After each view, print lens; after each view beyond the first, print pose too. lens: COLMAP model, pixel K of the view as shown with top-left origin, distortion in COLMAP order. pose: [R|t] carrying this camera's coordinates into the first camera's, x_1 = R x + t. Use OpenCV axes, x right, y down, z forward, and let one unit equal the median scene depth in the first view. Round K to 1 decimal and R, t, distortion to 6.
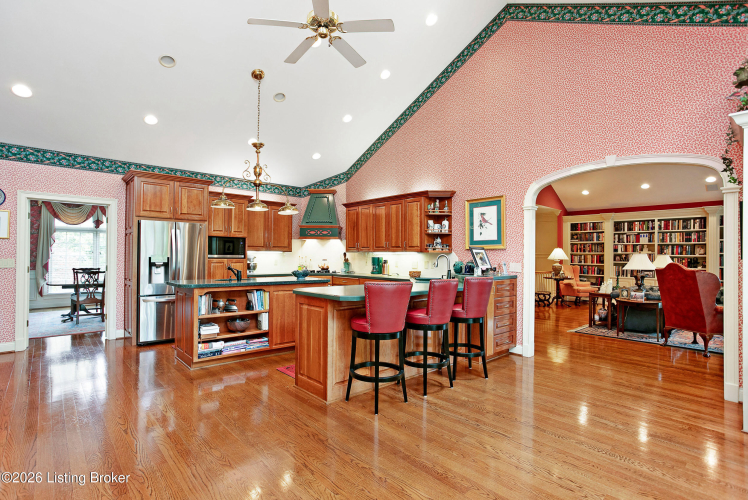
lens RADIAL K [[359.7, 0, 374.0], [0, 359.7, 250.0], [0, 0, 1]] dist [-0.050276, 0.030731]
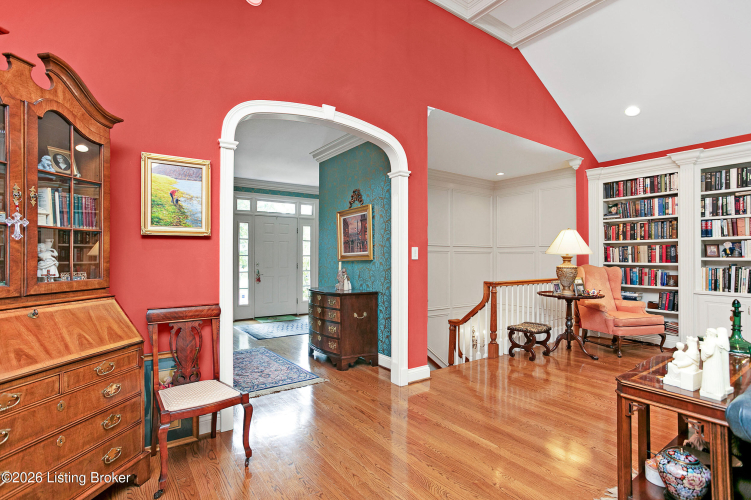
lens RADIAL K [[363.5, 0, 374.6], [0, 363.5, 253.3], [0, 0, 1]] dist [0.001289, 0.000887]
pose [[0.992992, -0.015066, -0.117215, 0.320894], [0.016043, 0.999844, 0.007396, 0.016979], [0.117085, -0.009224, 0.993079, 0.495655]]
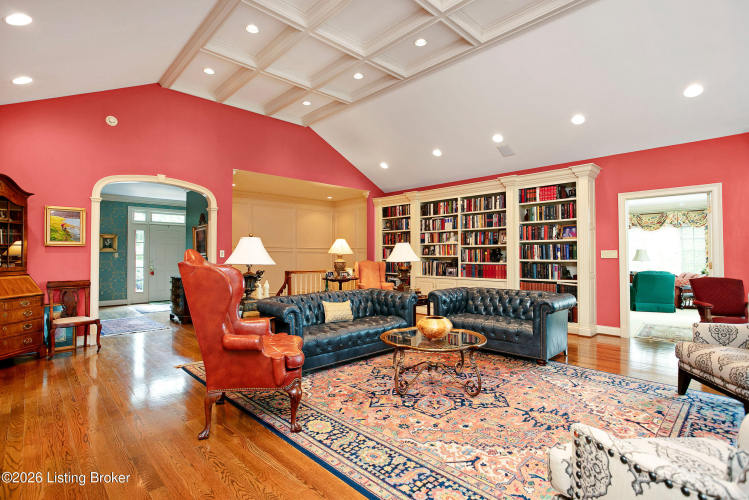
lens RADIAL K [[360.2, 0, 374.5], [0, 360.2, 250.0], [0, 0, 1]] dist [-0.050276, 0.030731]
pose [[0.999448, -0.018436, 0.027637, 0.564880], [0.018326, 0.999823, 0.004259, 0.015791], [-0.027711, -0.003750, 0.999609, 0.234795]]
